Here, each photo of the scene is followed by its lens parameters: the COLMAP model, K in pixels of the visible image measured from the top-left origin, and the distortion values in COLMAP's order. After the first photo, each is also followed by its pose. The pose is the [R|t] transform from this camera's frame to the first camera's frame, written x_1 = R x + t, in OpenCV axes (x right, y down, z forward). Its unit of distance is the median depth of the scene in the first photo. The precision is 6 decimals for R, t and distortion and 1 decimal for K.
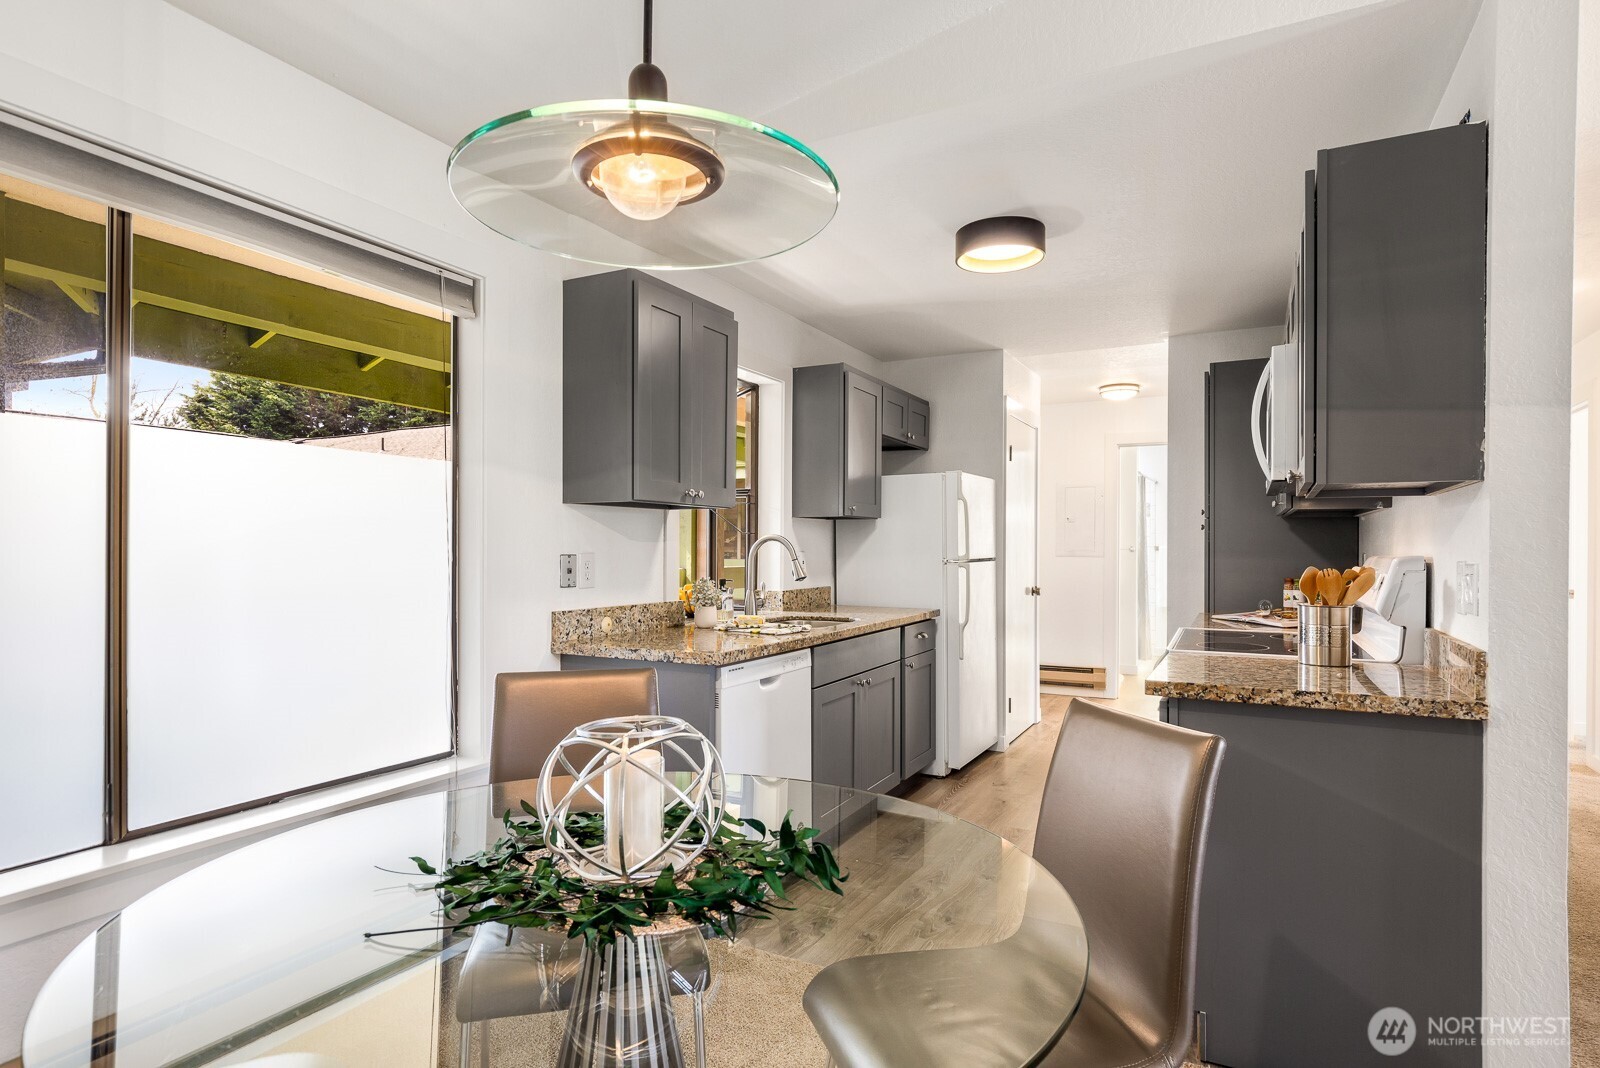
lens RADIAL K [[838.2, 0, 801.7], [0, 838.2, 547.4], [0, 0, 1]] dist [-0.000033, 0.000024]
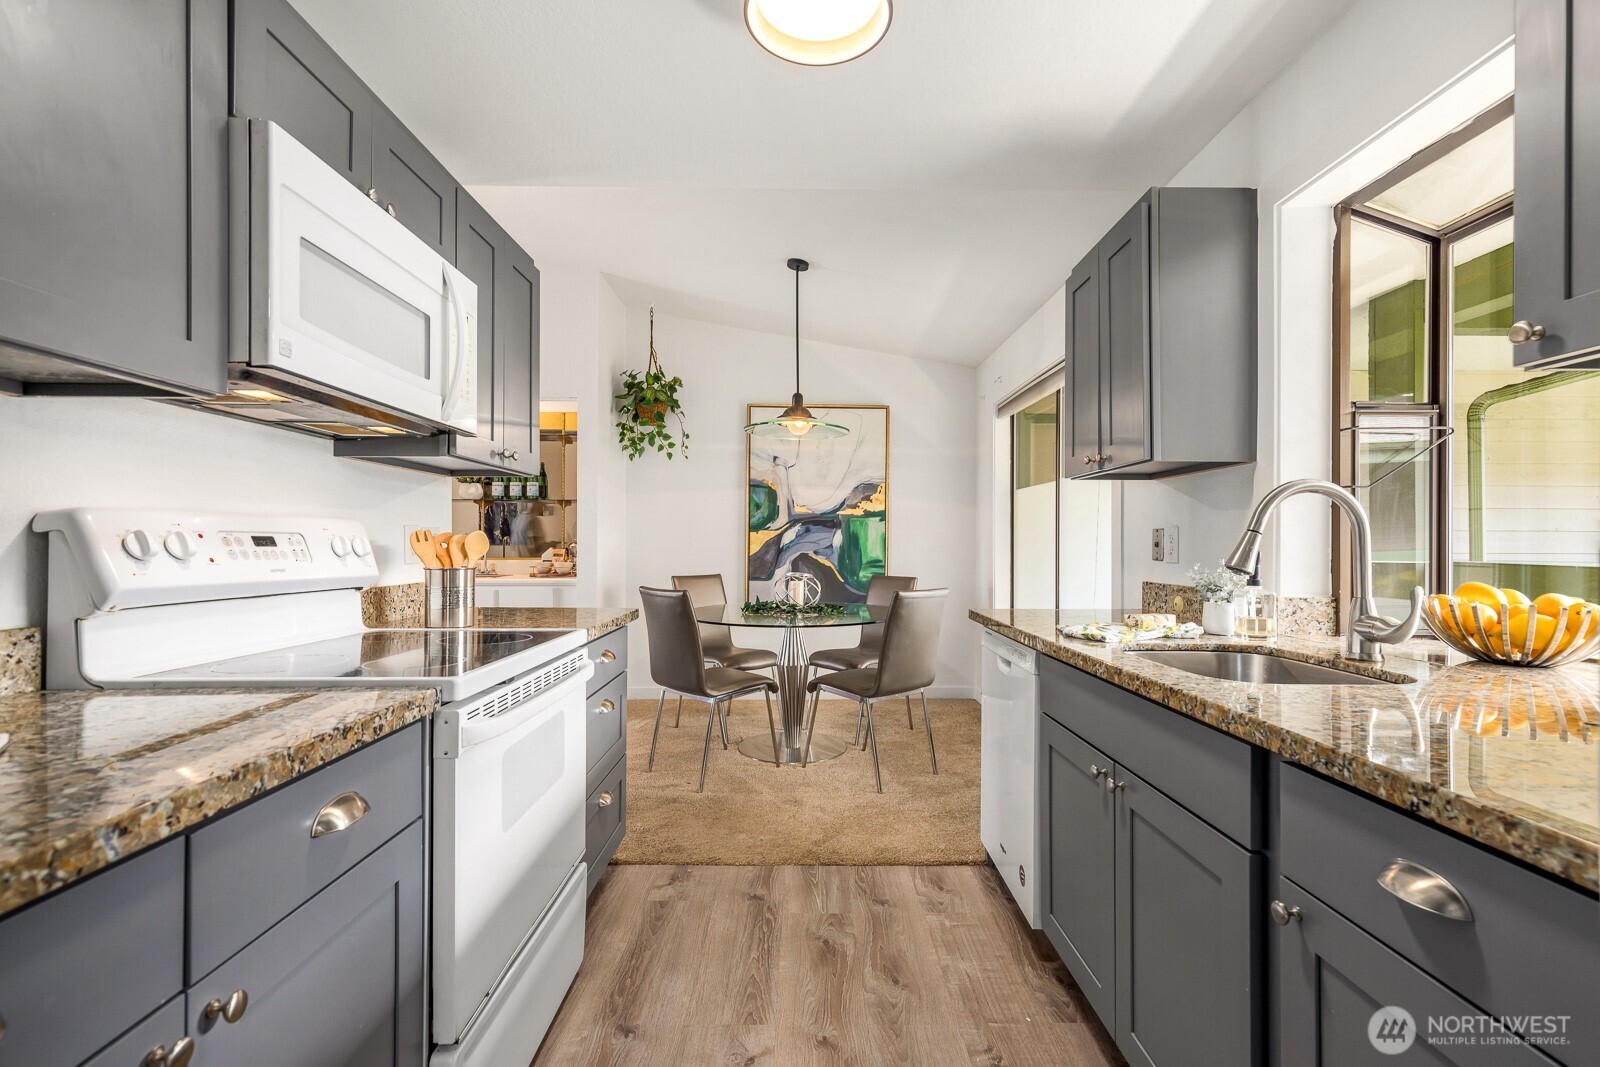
lens RADIAL K [[733.9, 0, 806.6], [0, 733.9, 536.1], [0, 0, 1]] dist [0.020090, -0.000160]
pose [[-0.880545, -0.007133, -0.473908, 0.367417], [-0.001632, 0.999926, -0.012016, 0.020813], [0.473959, -0.009807, -0.880492, 1.099602]]
